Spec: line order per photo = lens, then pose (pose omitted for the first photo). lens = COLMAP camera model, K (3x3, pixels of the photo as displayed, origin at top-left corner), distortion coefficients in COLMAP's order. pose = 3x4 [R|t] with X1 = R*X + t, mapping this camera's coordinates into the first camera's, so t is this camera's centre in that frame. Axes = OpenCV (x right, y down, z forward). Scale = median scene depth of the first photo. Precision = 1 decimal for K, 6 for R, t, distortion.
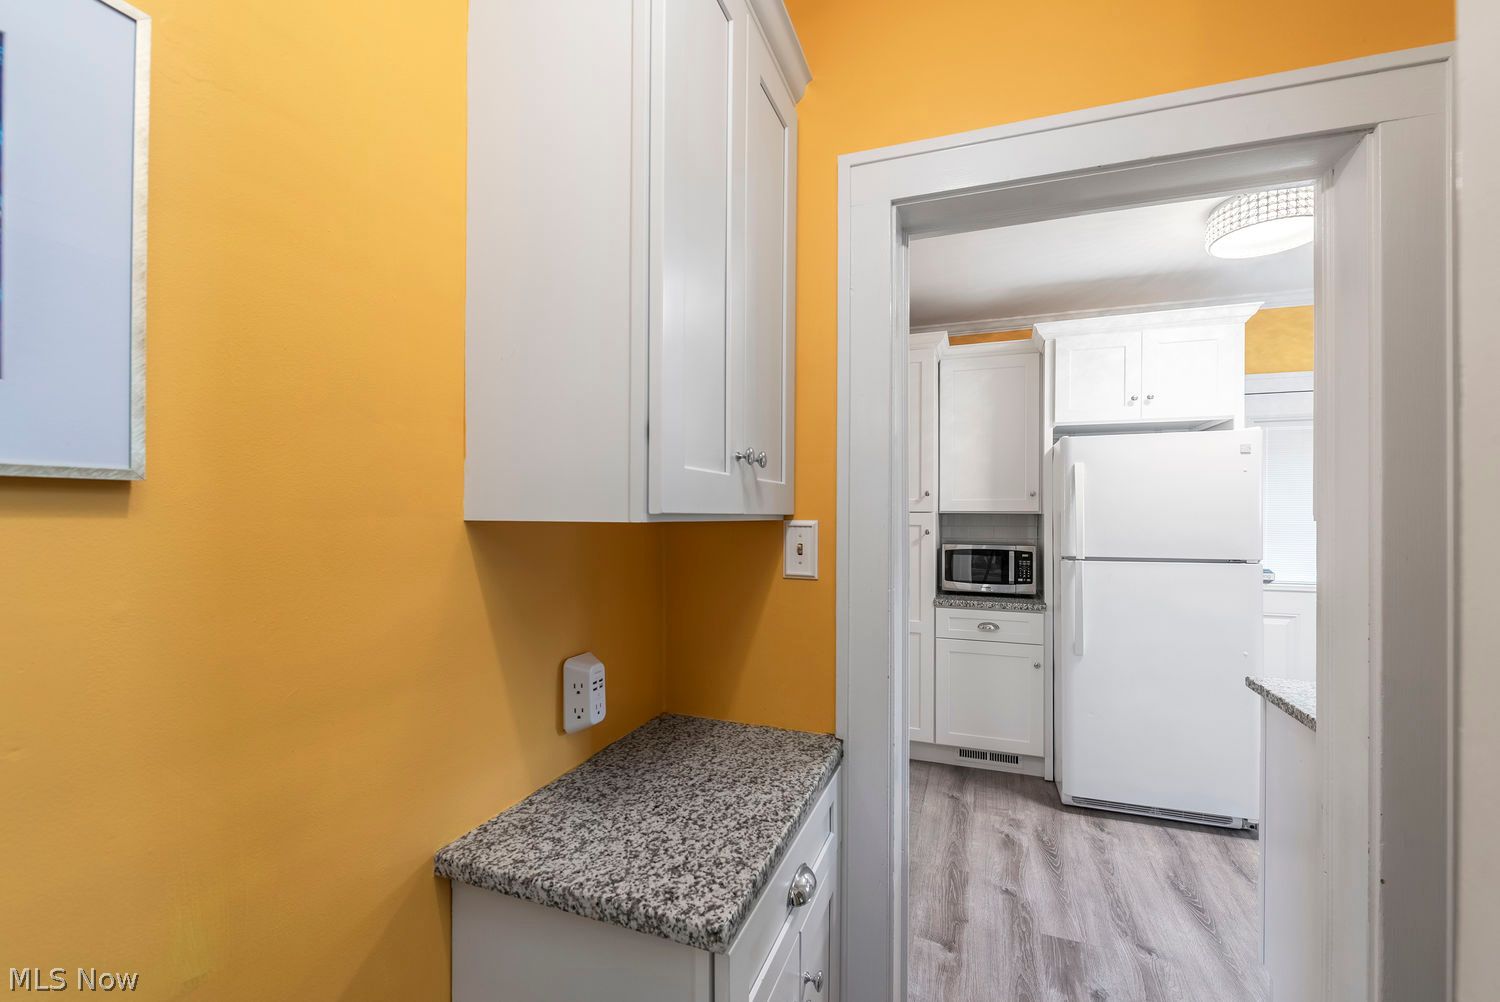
lens RADIAL K [[594.5, 0, 737.2], [0, 594.5, 508.3], [0, 0, 1]] dist [0.006261, -0.002924]
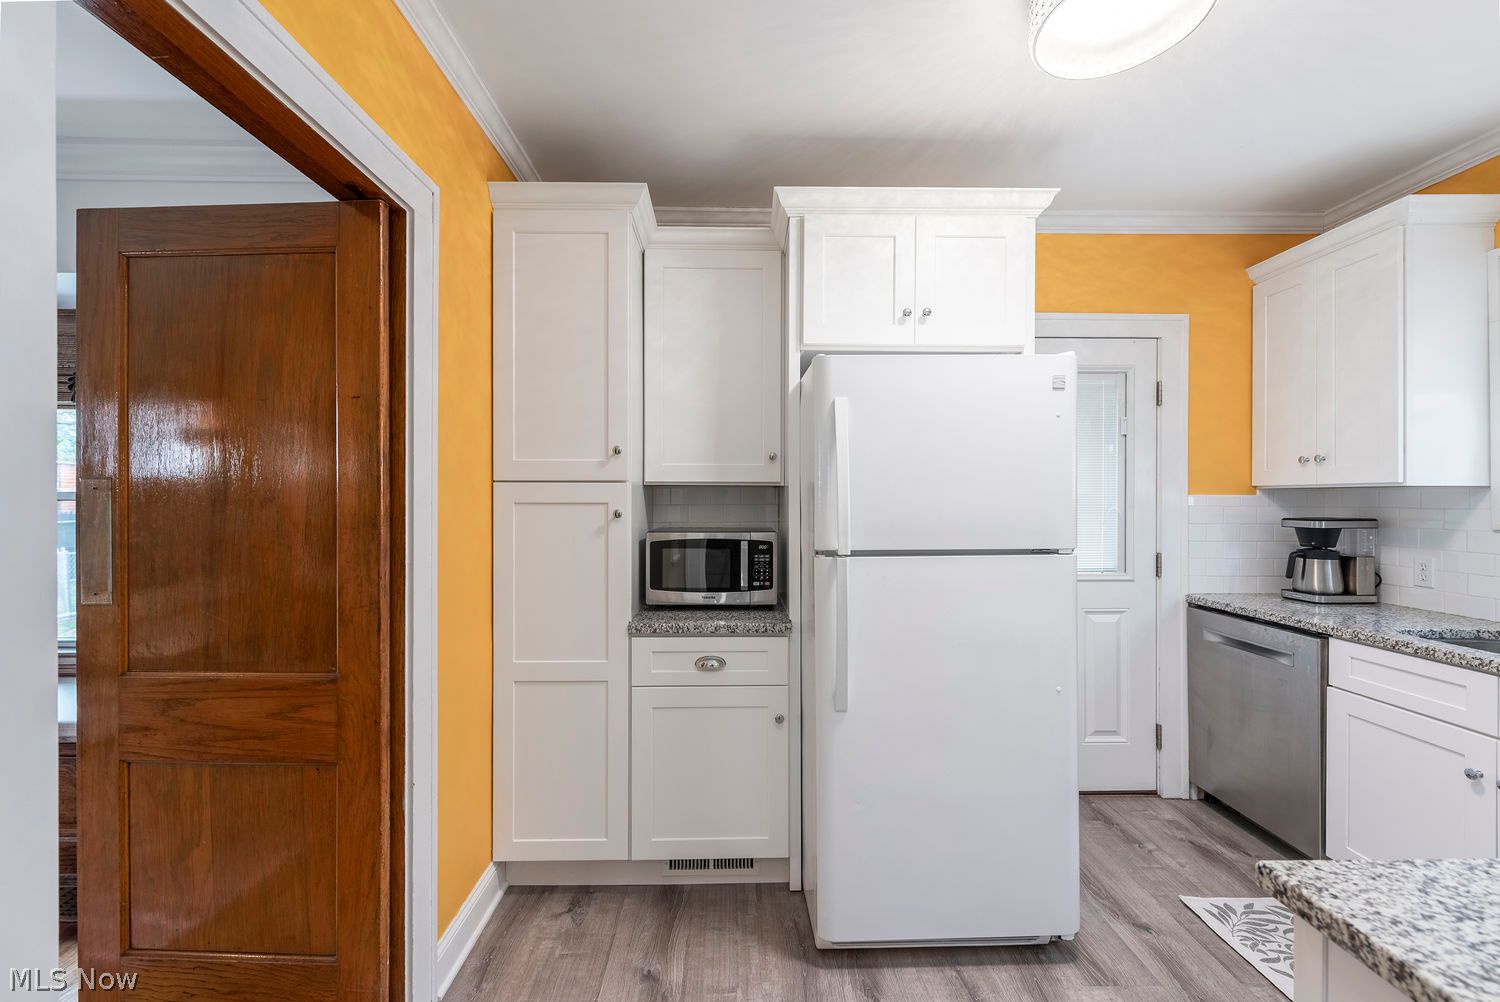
lens RADIAL K [[594.5, 0, 736.9], [0, 594.5, 495.4], [0, 0, 1]] dist [0.006261, -0.002924]
pose [[0.918890, -0.003432, 0.394499, 0.206523], [0.001041, 0.999980, 0.006274, 0.018230], [-0.394513, -0.005354, 0.918875, 0.424538]]
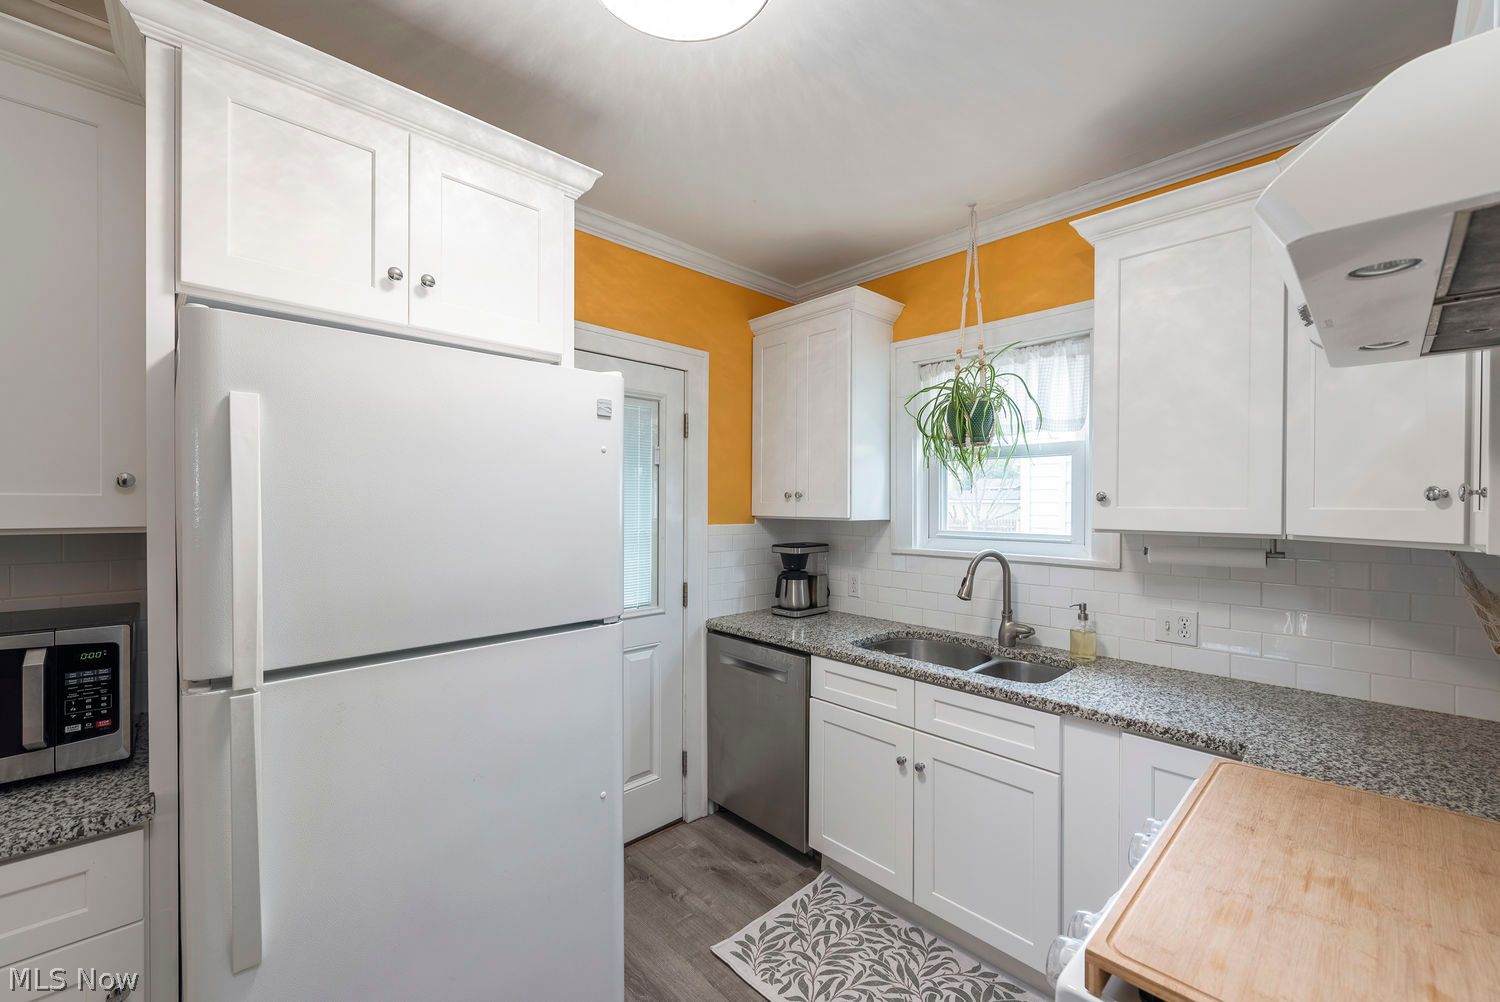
lens RADIAL K [[598.5, 0, 745.5], [0, 598.5, 507.1], [0, 0, 1]] dist [0.009484, -0.002874]
pose [[0.400876, -0.010640, 0.916071, 0.334829], [-0.007390, 0.999862, 0.014848, -0.017029], [-0.916103, -0.012722, 0.400742, 0.540687]]
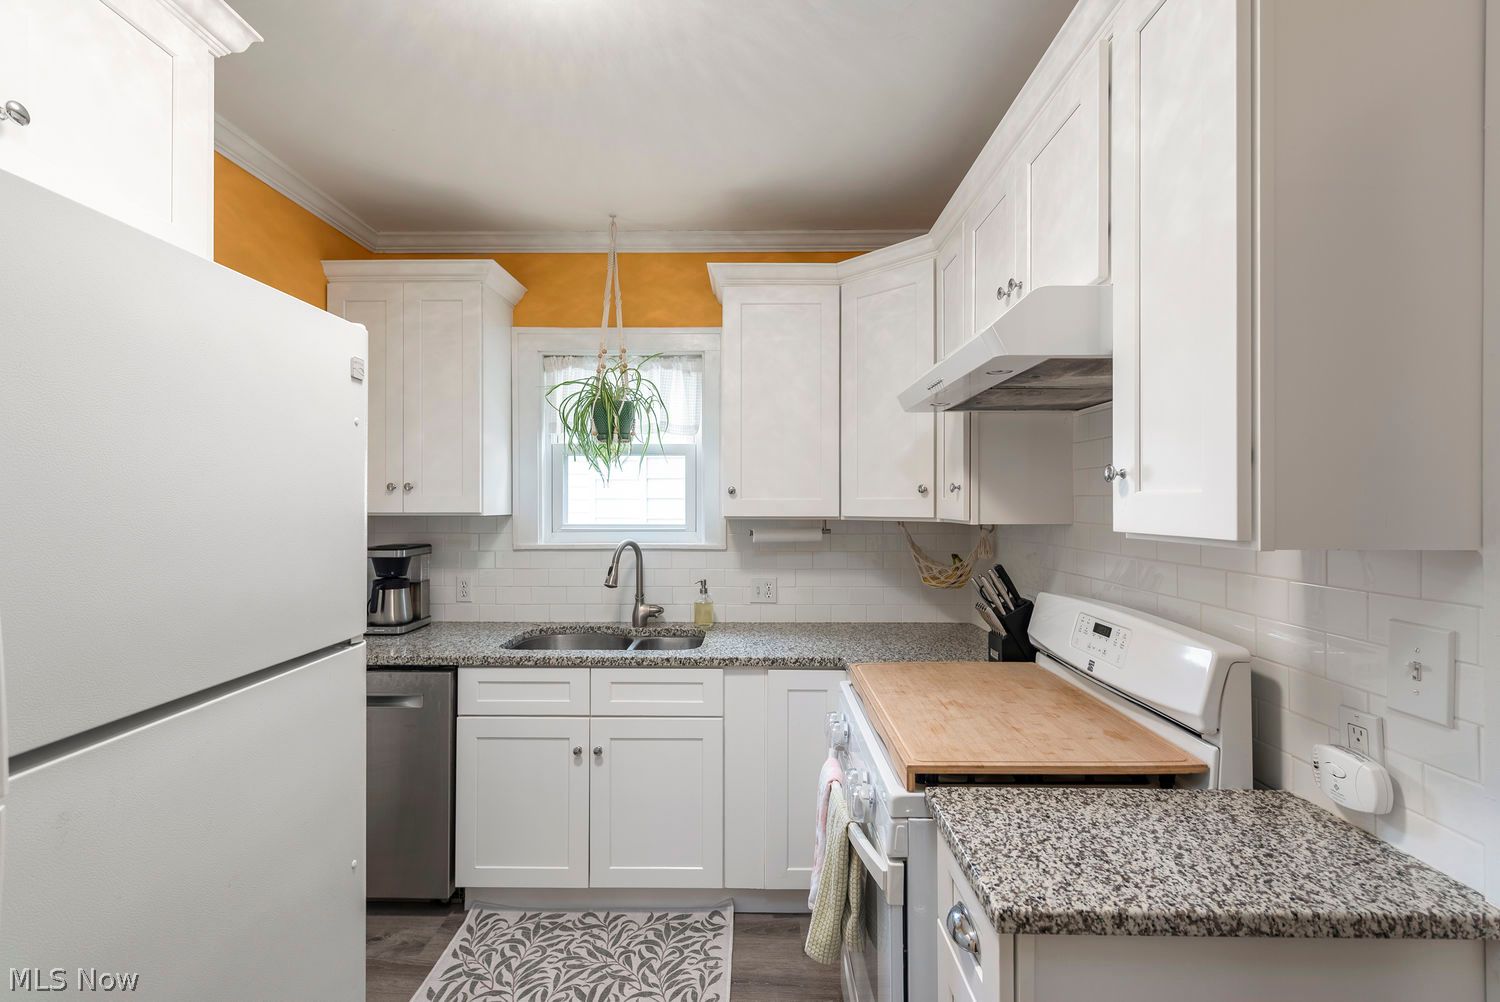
lens RADIAL K [[664.1, 0, 734.4], [0, 664.1, 499.6], [0, 0, 1]] dist [0.011377, -0.006029]
pose [[-0.370089, -0.001155, 0.928996, 0.260785], [-0.009106, 0.999956, -0.002384, -0.008101], [-0.928952, -0.009342, -0.370083, 0.748127]]
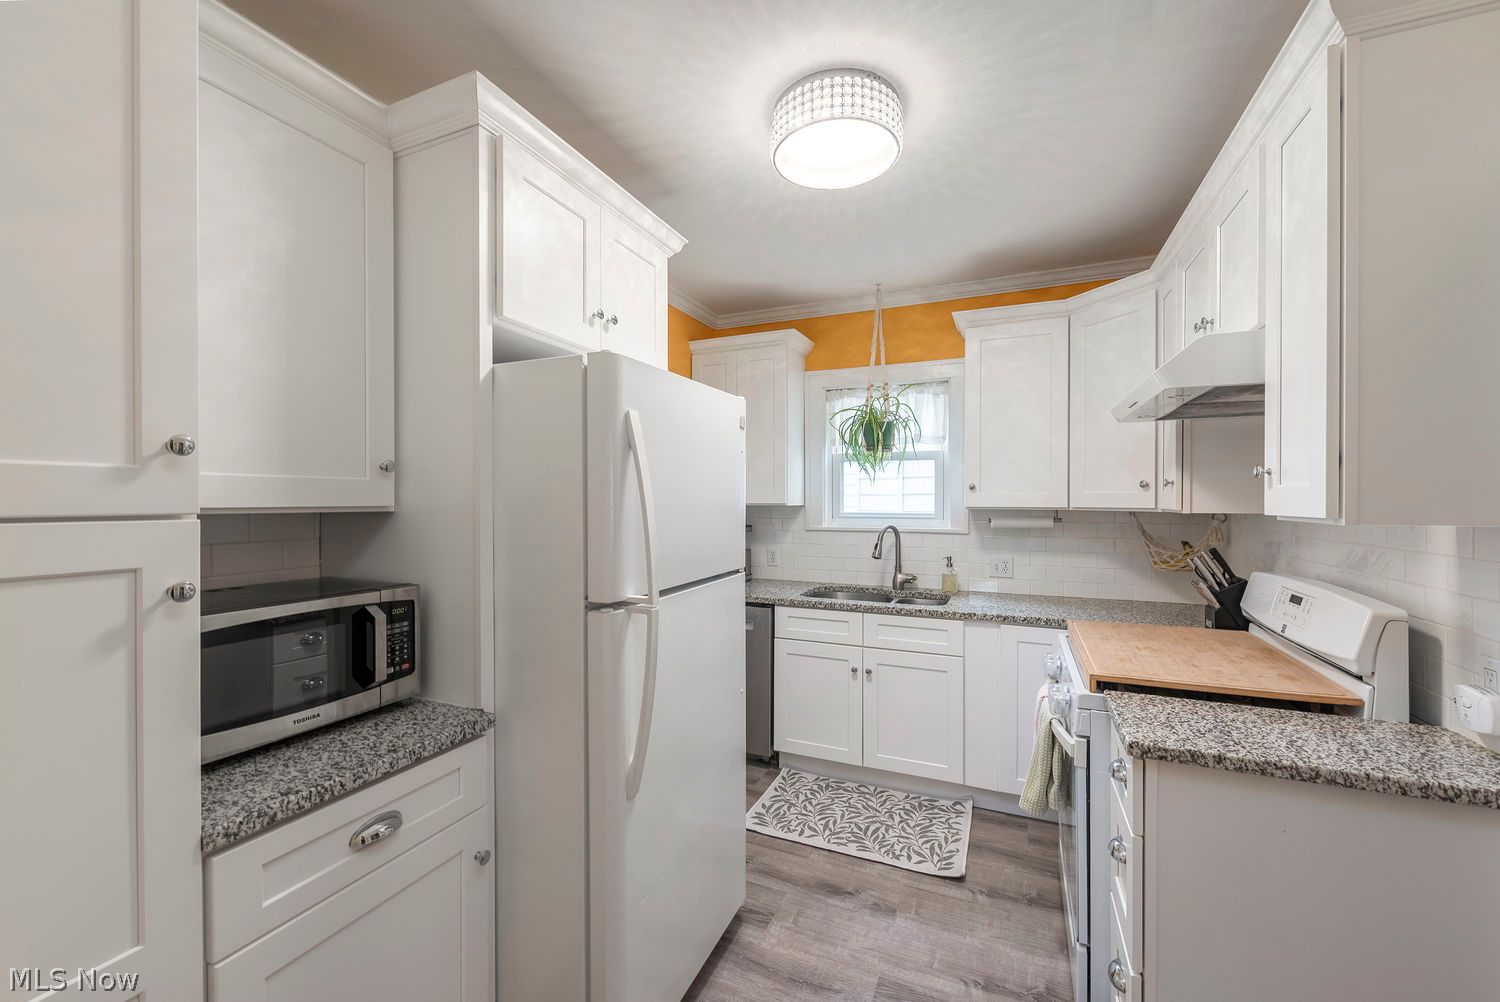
lens RADIAL K [[594.5, 0, 730.7], [0, 594.5, 501.5], [0, 0, 1]] dist [0.006261, -0.002924]
pose [[0.032841, -0.010021, 0.999410, 0.071594], [-0.006920, 0.999923, 0.010253, -0.005042], [-0.999437, -0.007252, 0.032769, 0.798821]]
